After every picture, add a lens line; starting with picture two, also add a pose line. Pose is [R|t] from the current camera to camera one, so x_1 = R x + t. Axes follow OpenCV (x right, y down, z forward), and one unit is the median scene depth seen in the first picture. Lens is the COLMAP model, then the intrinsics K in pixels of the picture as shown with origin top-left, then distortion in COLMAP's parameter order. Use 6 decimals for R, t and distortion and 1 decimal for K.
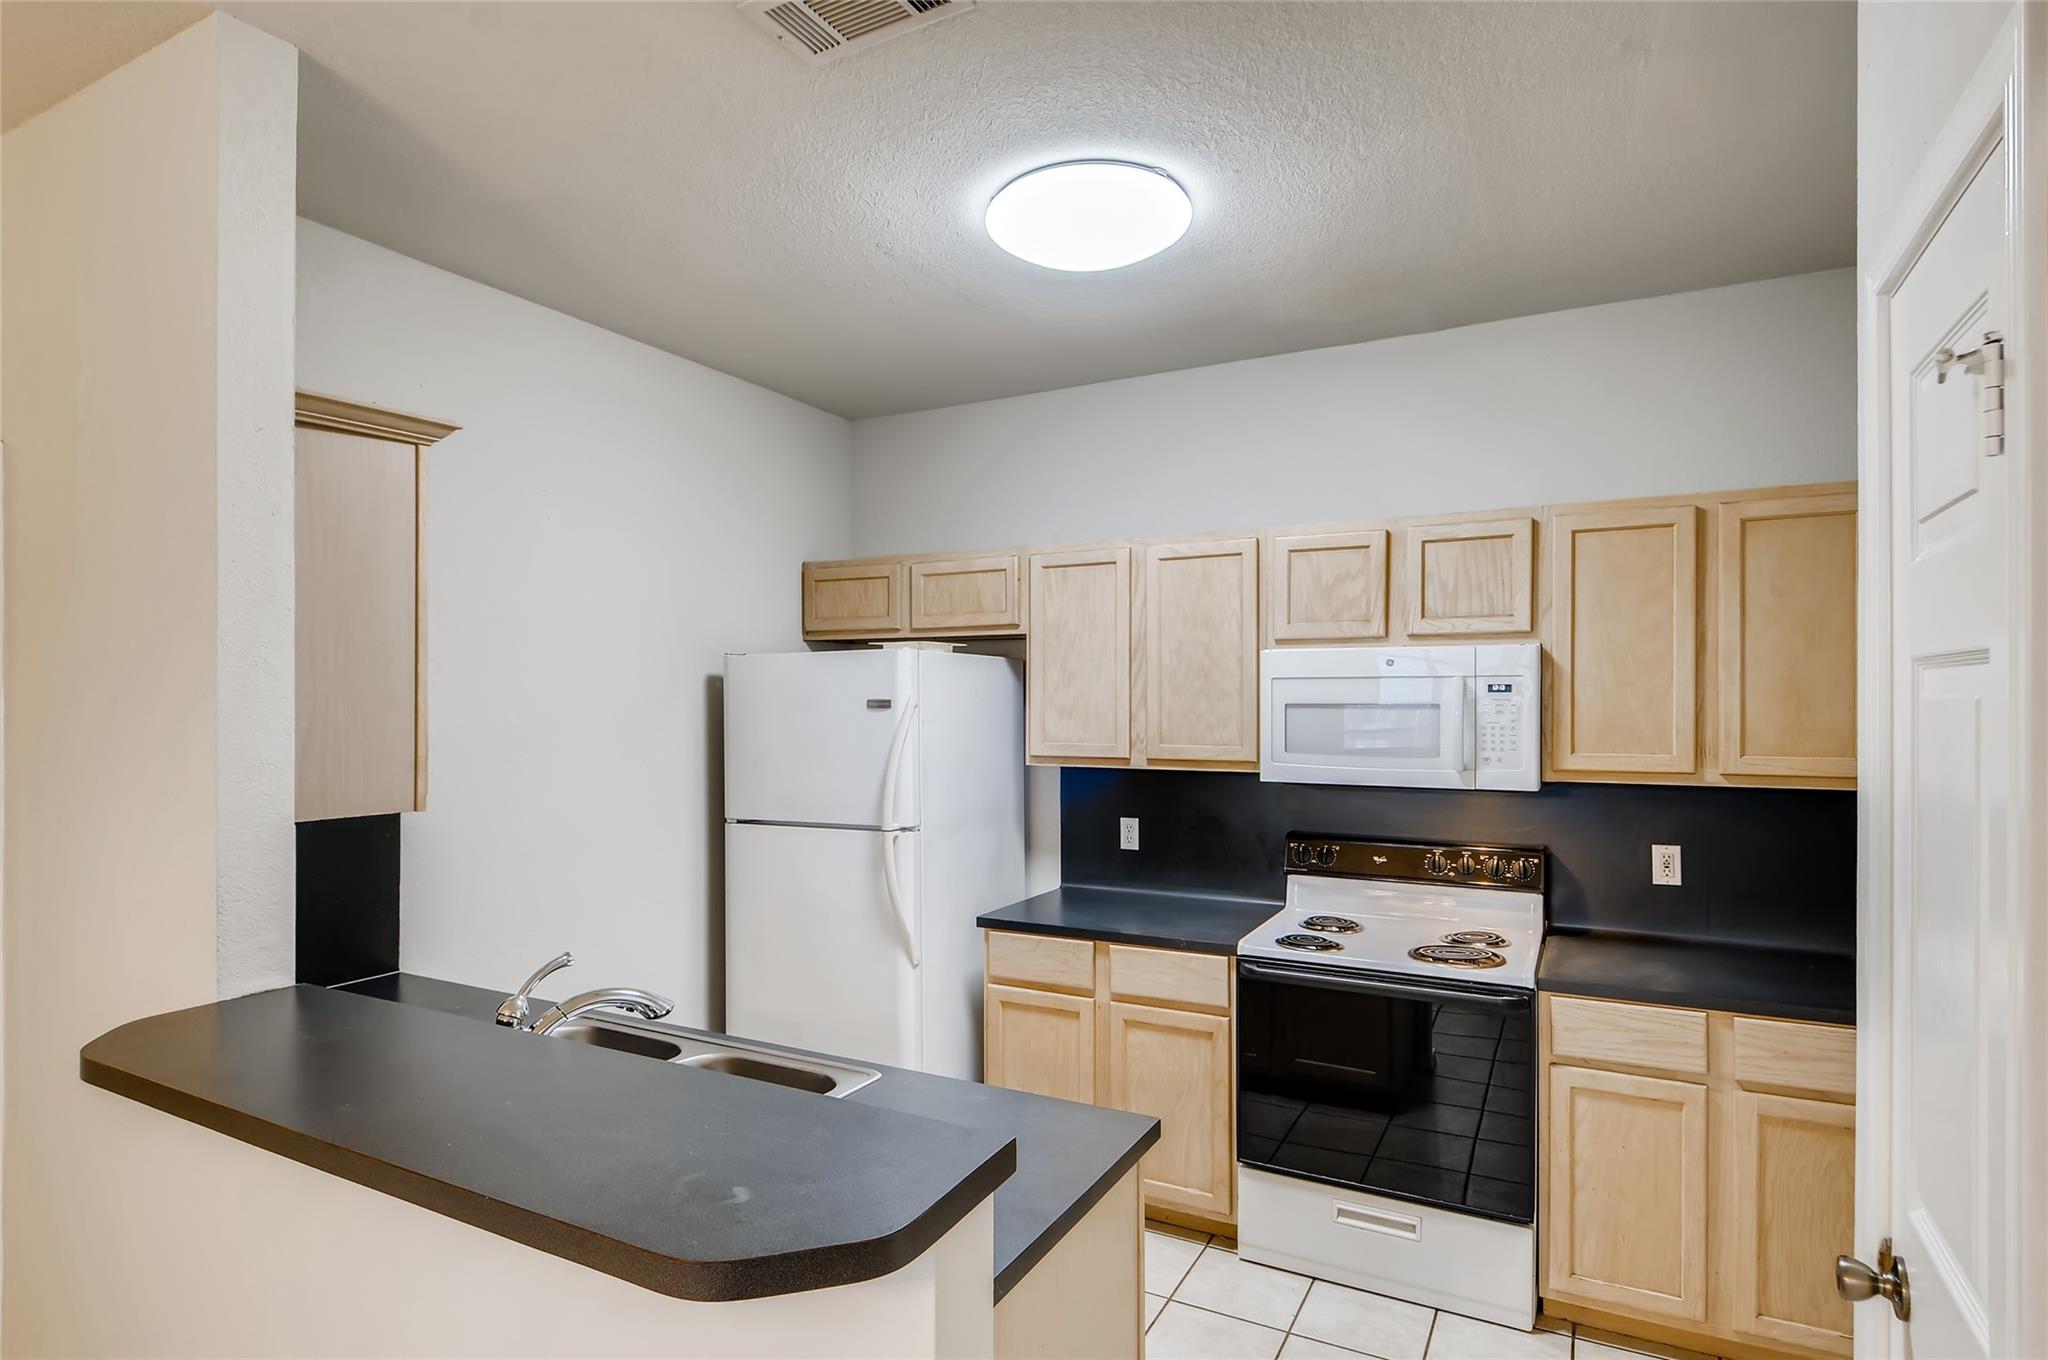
lens RADIAL K [[1093.4, 0, 1014.1], [0, 1093.4, 693.6], [0, 0, 1]] dist [0.012741, -0.012629]
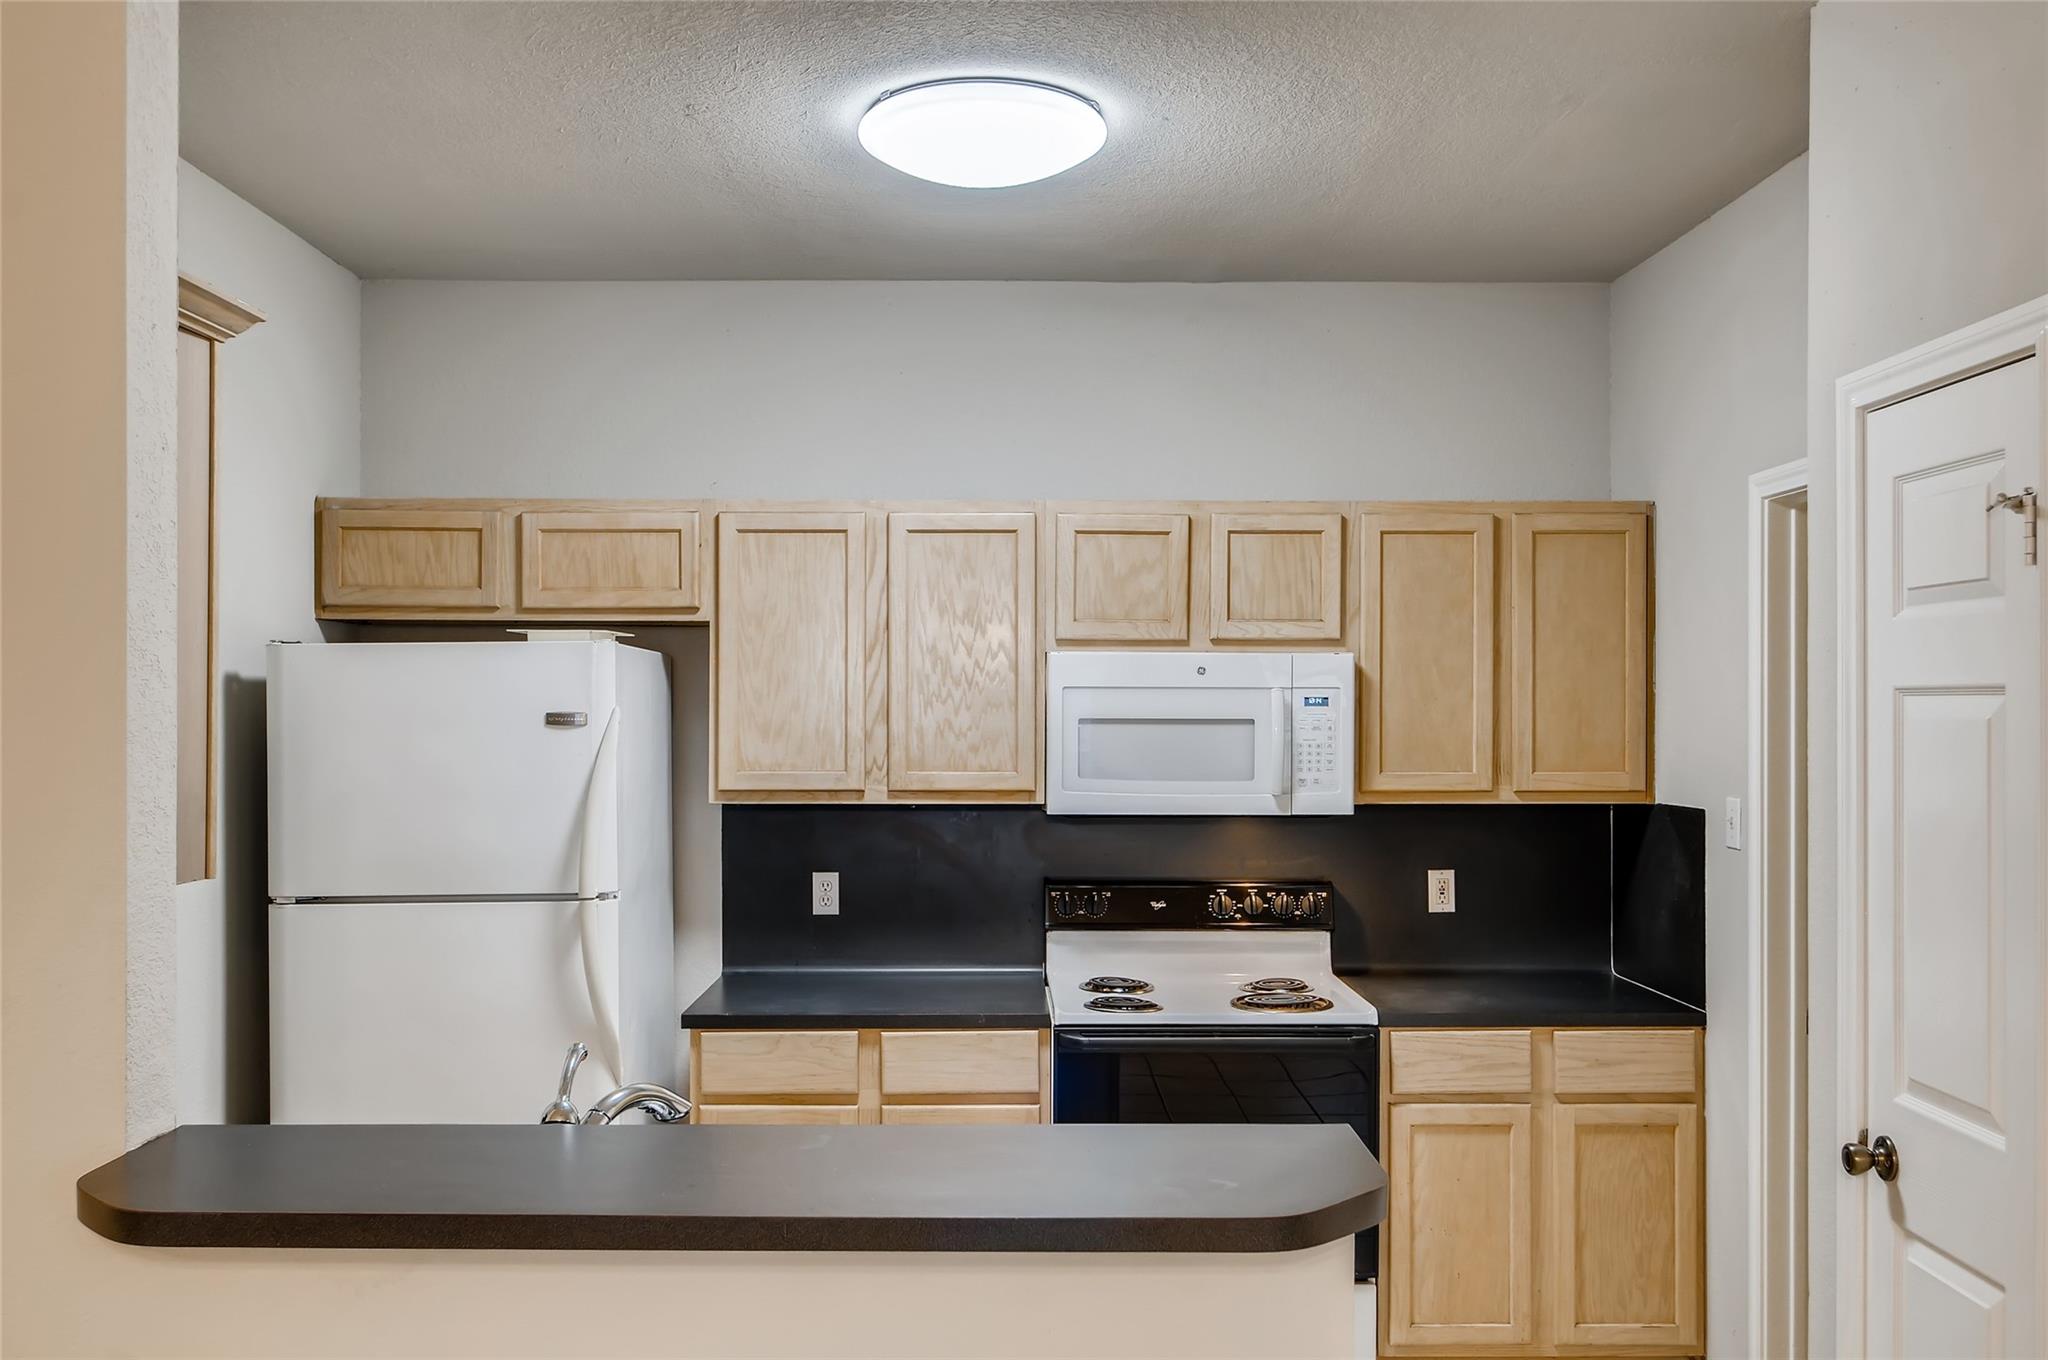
lens RADIAL K [[1787.1, 0, 1023.1], [0, 1787.1, 685.0], [0, 0, 1]] dist [0.000890, 0.027345]
pose [[0.871328, 0.008675, 0.490625, -0.469592], [-0.004981, 0.999949, -0.008834, -0.004188], [-0.490676, 0.005254, 0.871326, -0.155057]]
